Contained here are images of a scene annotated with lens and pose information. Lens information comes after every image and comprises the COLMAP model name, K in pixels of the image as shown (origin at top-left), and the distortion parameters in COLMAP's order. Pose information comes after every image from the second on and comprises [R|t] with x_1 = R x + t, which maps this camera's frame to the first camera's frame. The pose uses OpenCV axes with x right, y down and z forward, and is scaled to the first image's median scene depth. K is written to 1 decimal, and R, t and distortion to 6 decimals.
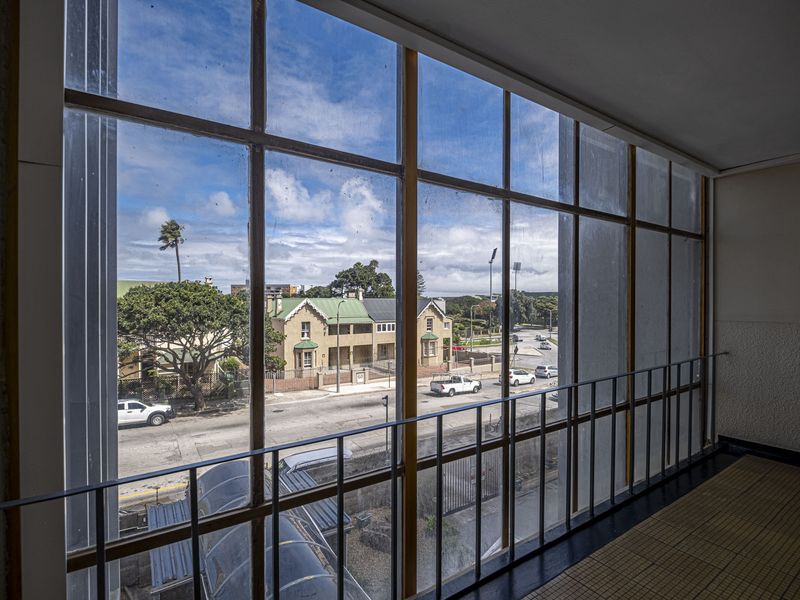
lens RADIAL K [[394.4, 0, 398.6], [0, 394.4, 300.3], [0, 0, 1]] dist [0.000868, 0.000144]
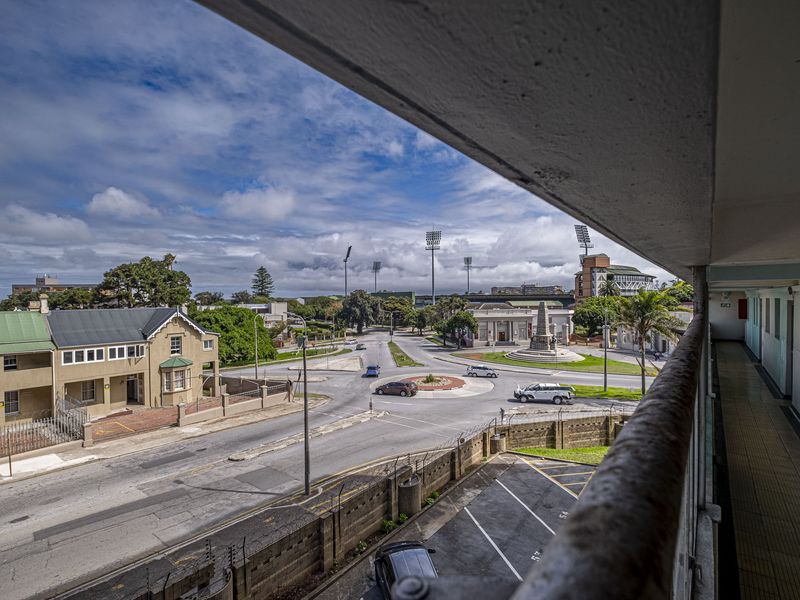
lens RADIAL K [[394.4, 0, 400.6], [0, 394.4, 300.8], [0, 0, 1]] dist [0.000868, 0.000144]
pose [[0.948863, -0.014085, 0.315373, 0.233938], [0.012910, 0.999900, 0.005813, -0.015433], [-0.315423, -0.001444, 0.948950, 0.216140]]
